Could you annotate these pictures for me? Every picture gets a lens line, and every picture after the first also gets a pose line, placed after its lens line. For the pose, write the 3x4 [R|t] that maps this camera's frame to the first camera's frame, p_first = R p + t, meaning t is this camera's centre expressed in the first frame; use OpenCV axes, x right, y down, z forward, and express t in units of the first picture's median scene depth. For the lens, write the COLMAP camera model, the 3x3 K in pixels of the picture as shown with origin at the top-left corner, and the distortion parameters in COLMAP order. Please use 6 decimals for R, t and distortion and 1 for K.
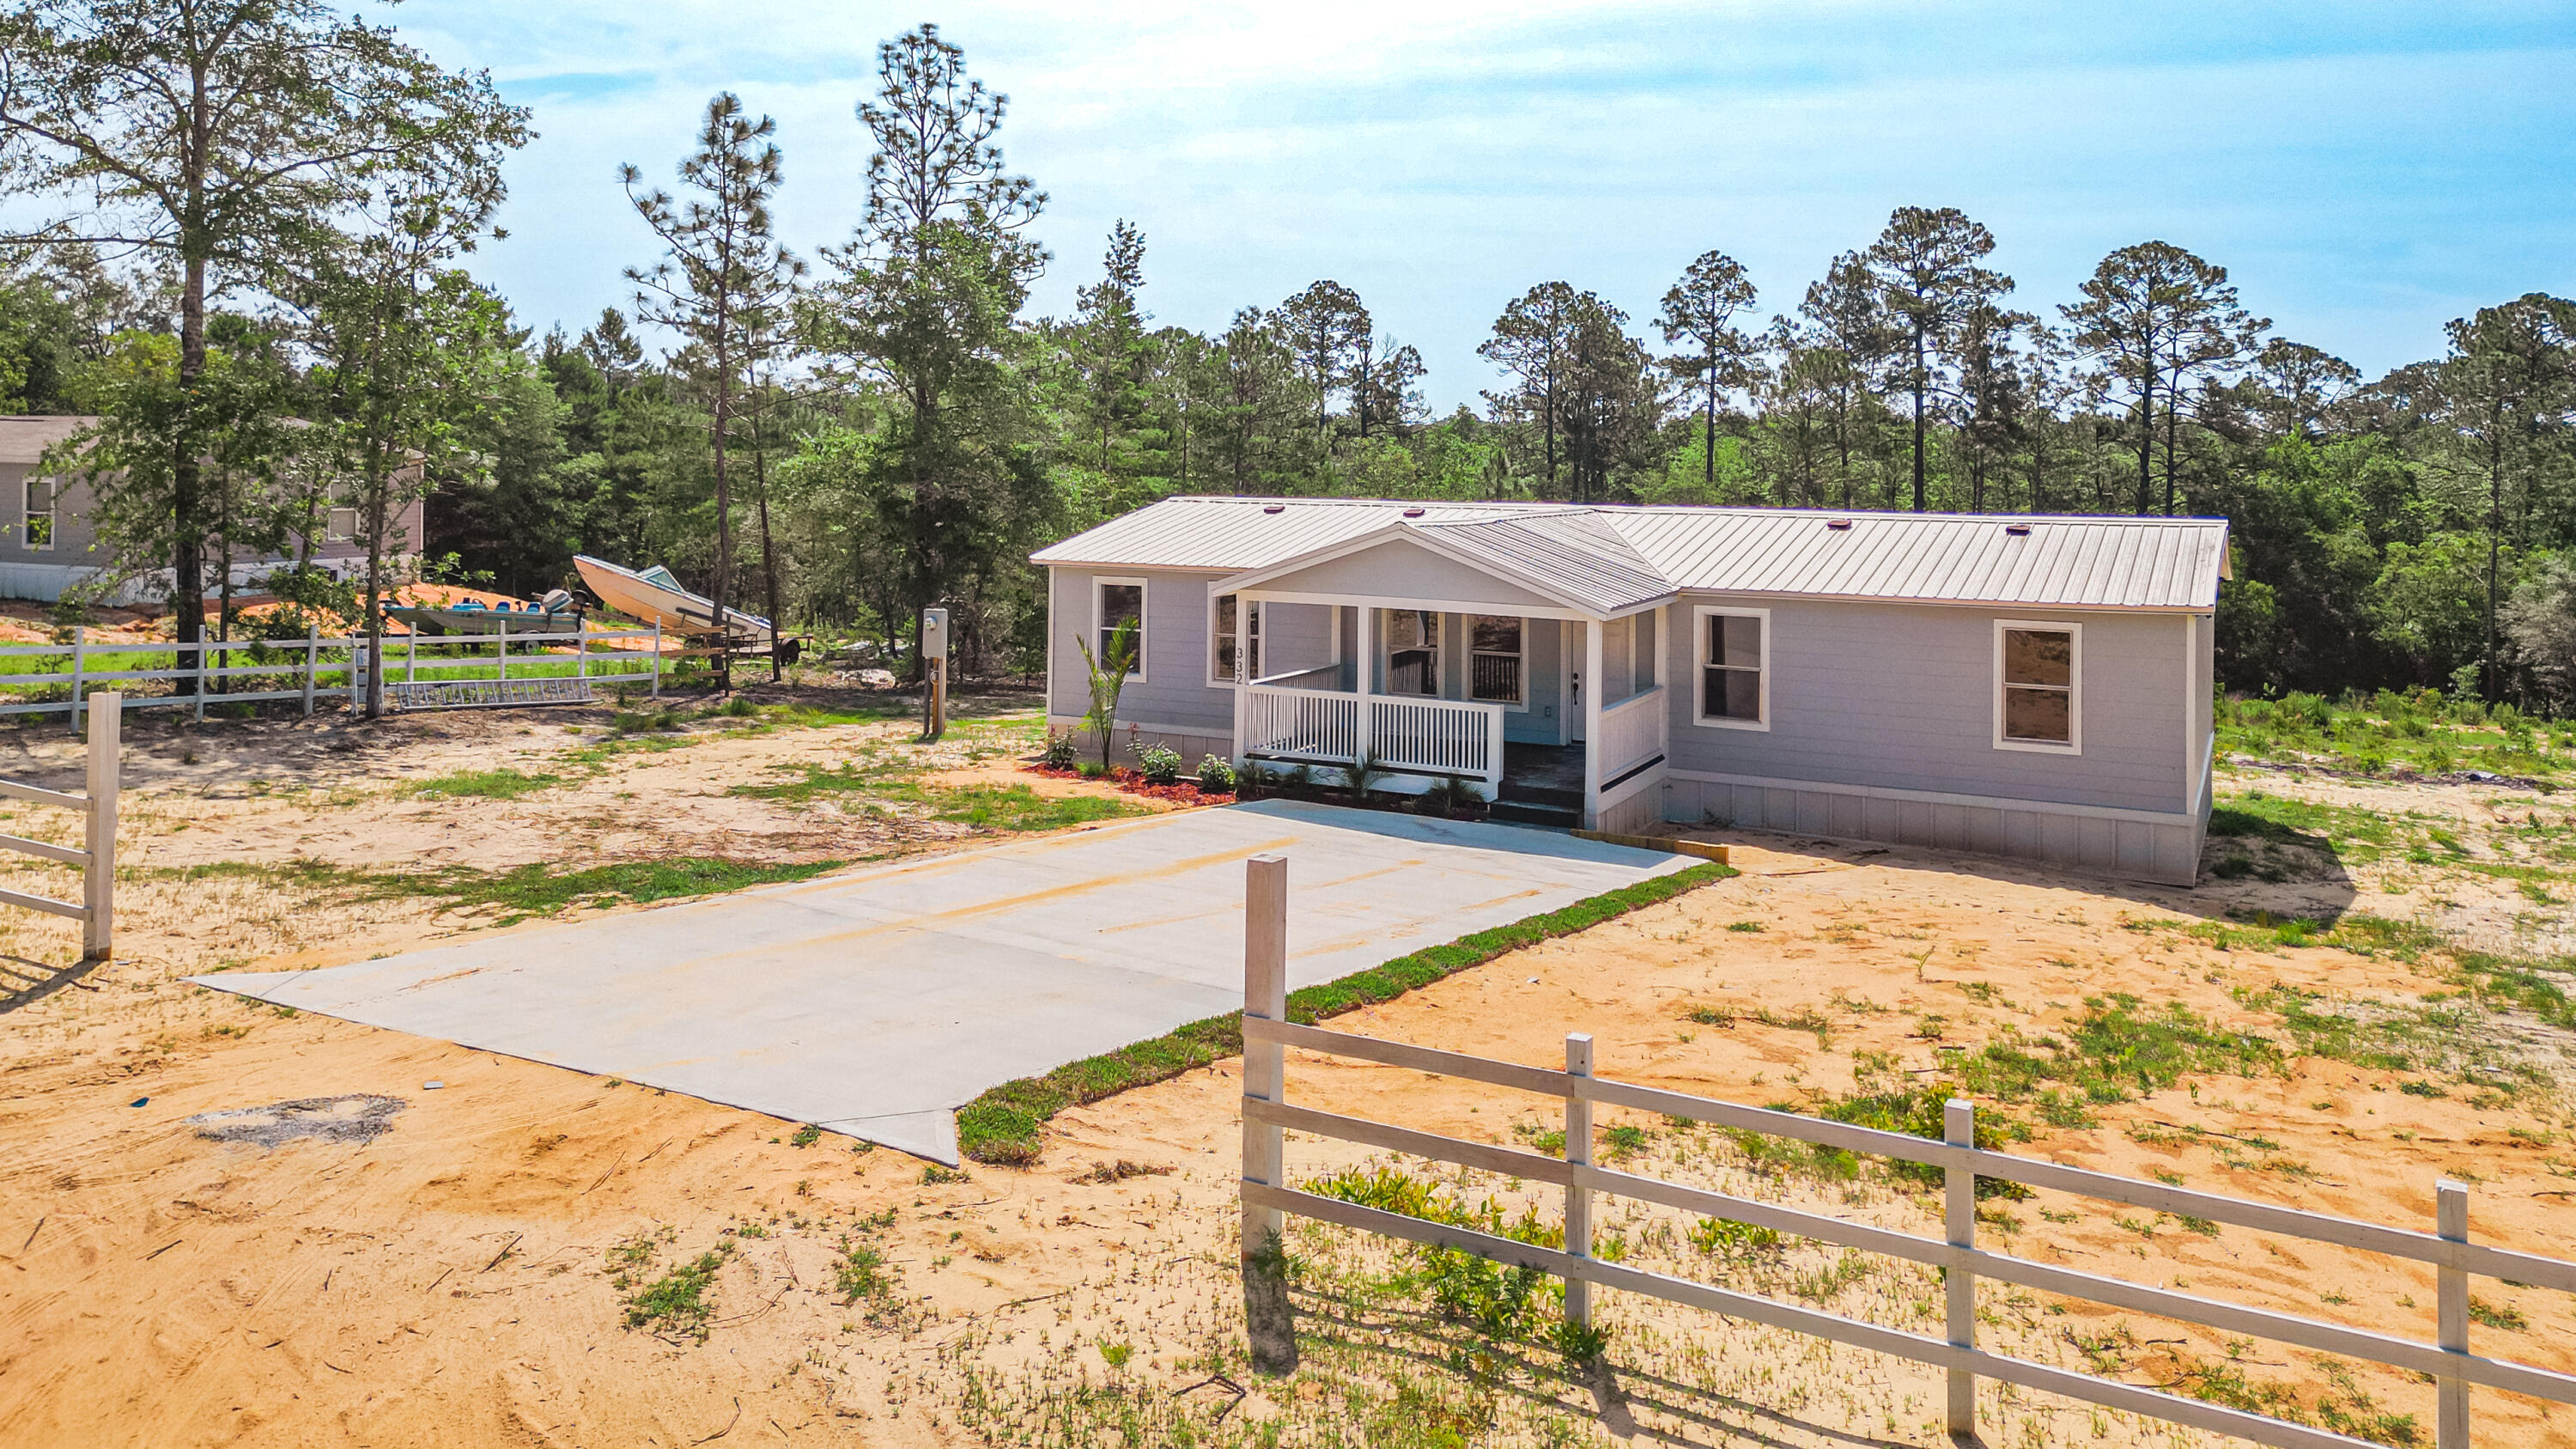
lens RADIAL K [[1891.9, 0, 1290.8], [0, 1891.9, 568.9], [0, 0, 1]] dist [0.065742, -0.070892]
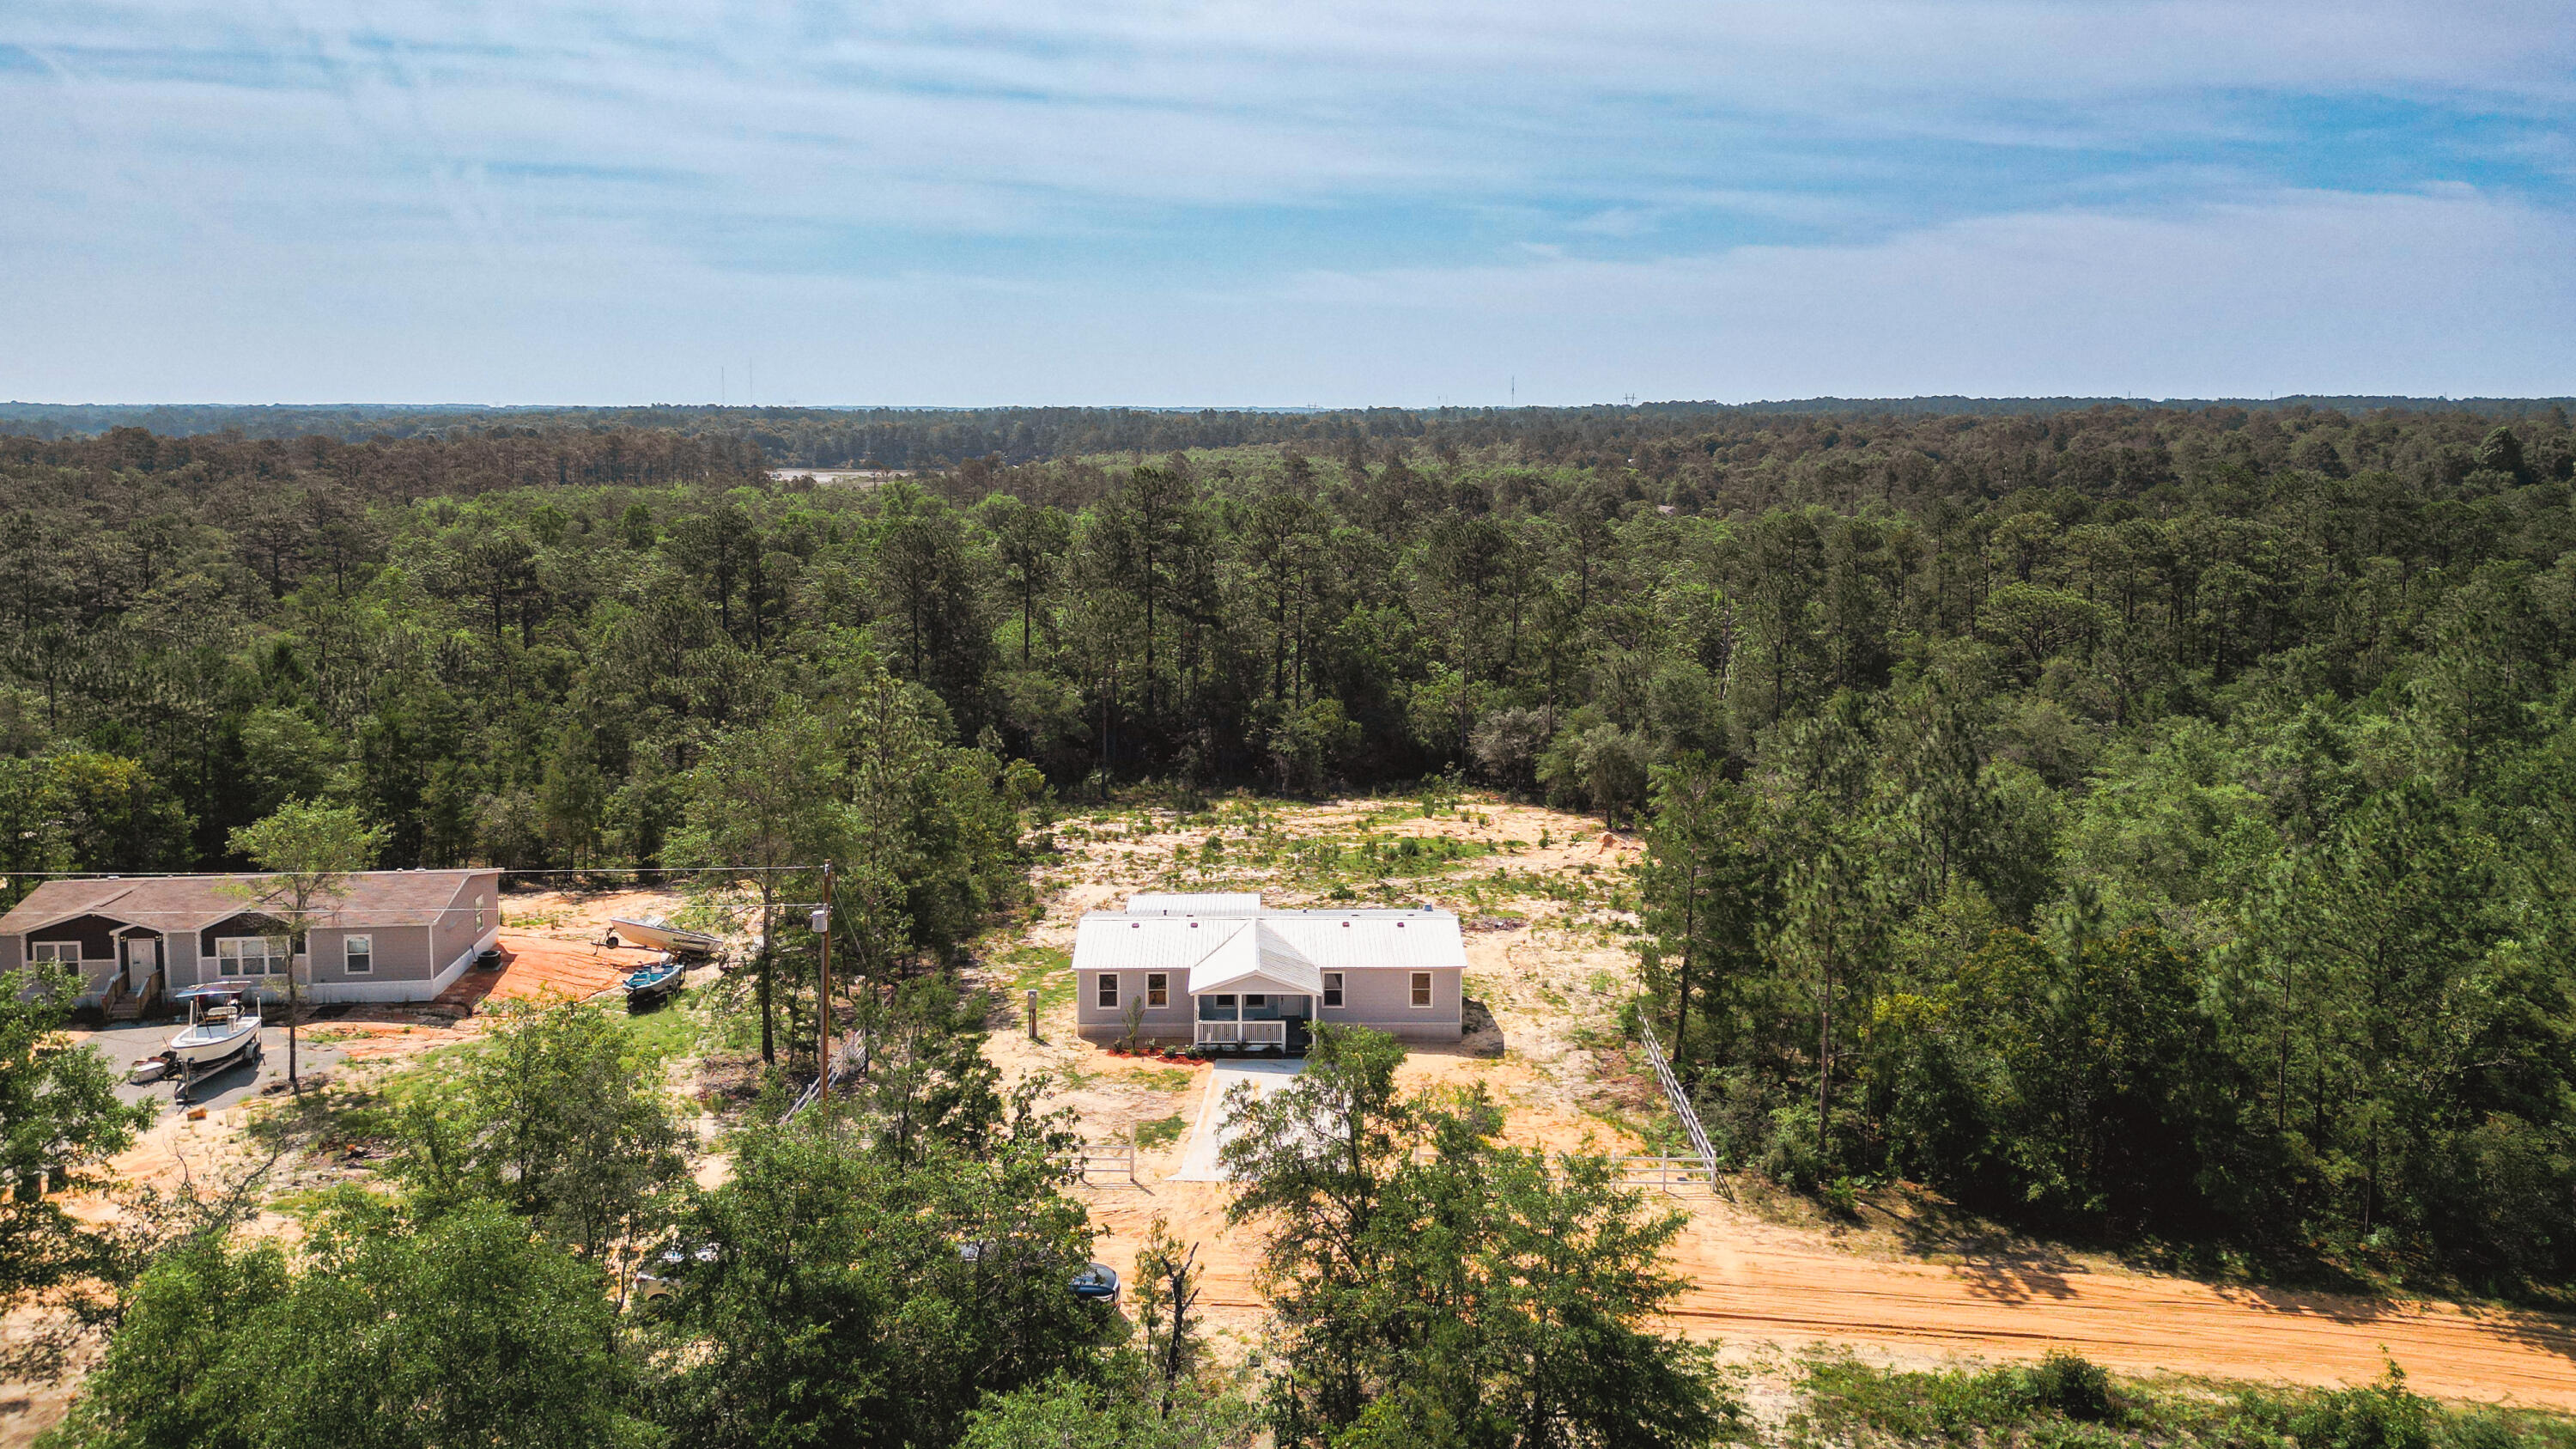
lens RADIAL K [[1858.5, 0, 1299.0], [0, 1858.5, 717.8], [0, 0, 1]] dist [0.082510, -0.066137]
pose [[0.876392, -0.083495, 0.474306, -1.341733], [0.026068, 0.991637, 0.126398, -0.848796], [-0.480893, -0.098410, 0.871239, -1.753537]]
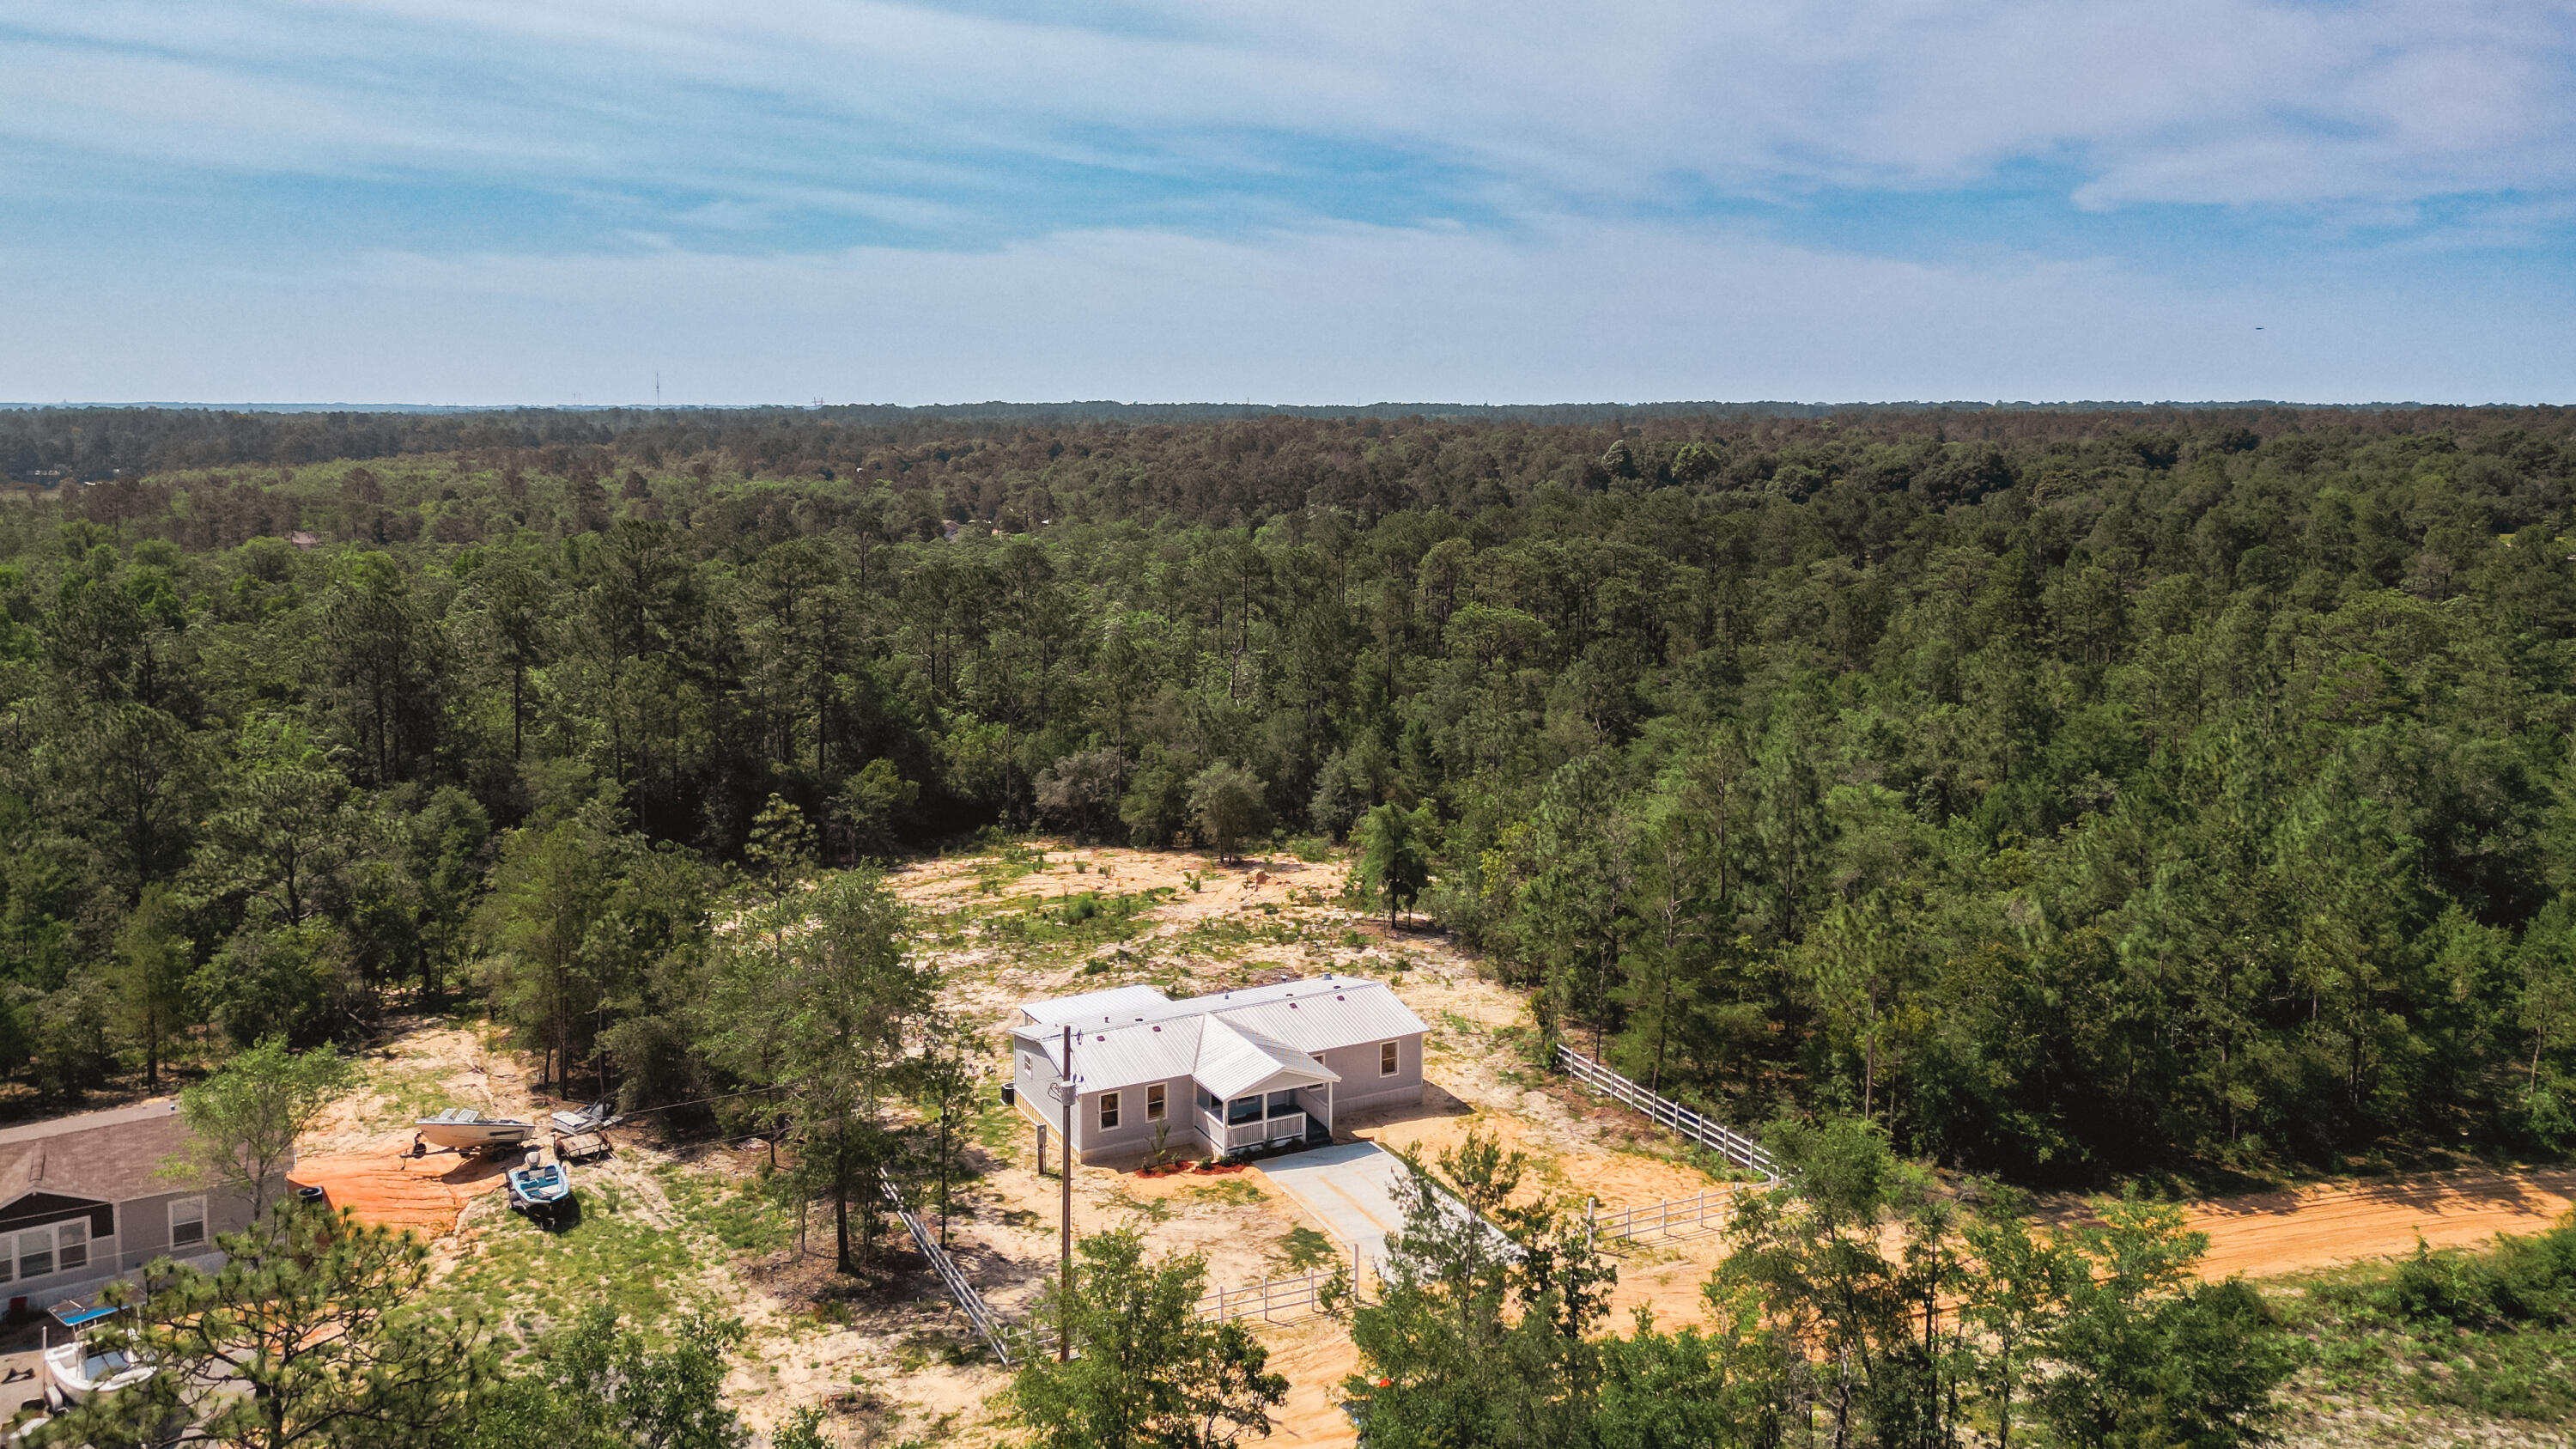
lens RADIAL K [[1891.9, 0, 1290.8], [0, 1891.9, 568.9], [0, 0, 1]] dist [0.065742, -0.070892]
pose [[0.568406, -0.077249, 0.819114, -2.527616], [0.039632, 0.996997, 0.066524, -1.088071], [-0.821793, -0.005350, 0.569761, -0.860907]]
